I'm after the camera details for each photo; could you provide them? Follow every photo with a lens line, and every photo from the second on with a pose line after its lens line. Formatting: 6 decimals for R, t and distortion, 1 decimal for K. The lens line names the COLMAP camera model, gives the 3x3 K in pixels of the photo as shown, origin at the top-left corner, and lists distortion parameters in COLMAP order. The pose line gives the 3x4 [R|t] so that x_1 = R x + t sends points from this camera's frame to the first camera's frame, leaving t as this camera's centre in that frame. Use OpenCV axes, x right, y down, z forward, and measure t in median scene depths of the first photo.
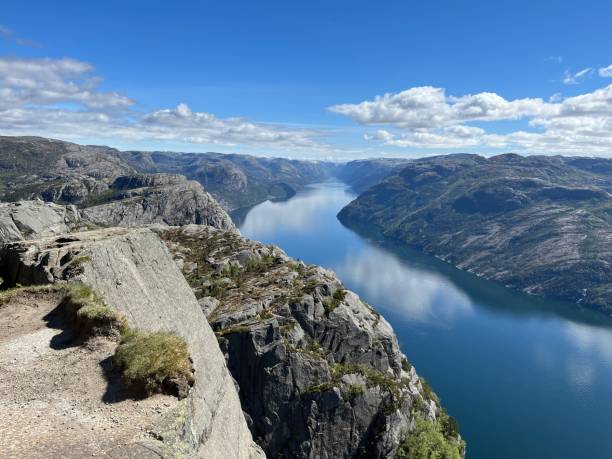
lens RADIAL K [[466.2, 0, 306.5], [0, 466.2, 227.9], [0, 0, 1]] dist [0.055208, -0.054929]
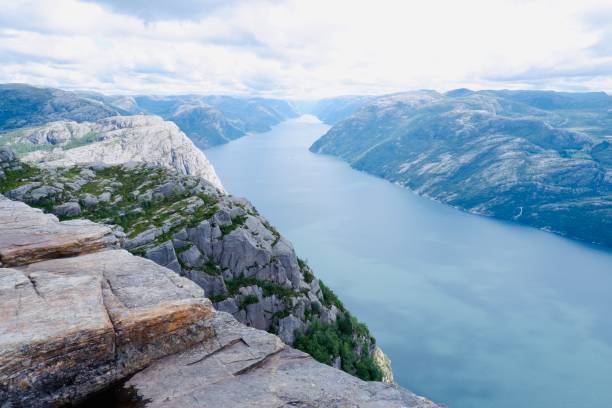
lens RADIAL K [[423.2, 0, 318.1], [0, 423.2, 209.7], [0, 0, 1]] dist [-0.048226, -0.010575]
pose [[0.999020, -0.034569, 0.027628, 0.217499], [0.031224, 0.993048, 0.113490, 0.009733], [-0.031359, -0.112516, 0.993155, -0.014820]]
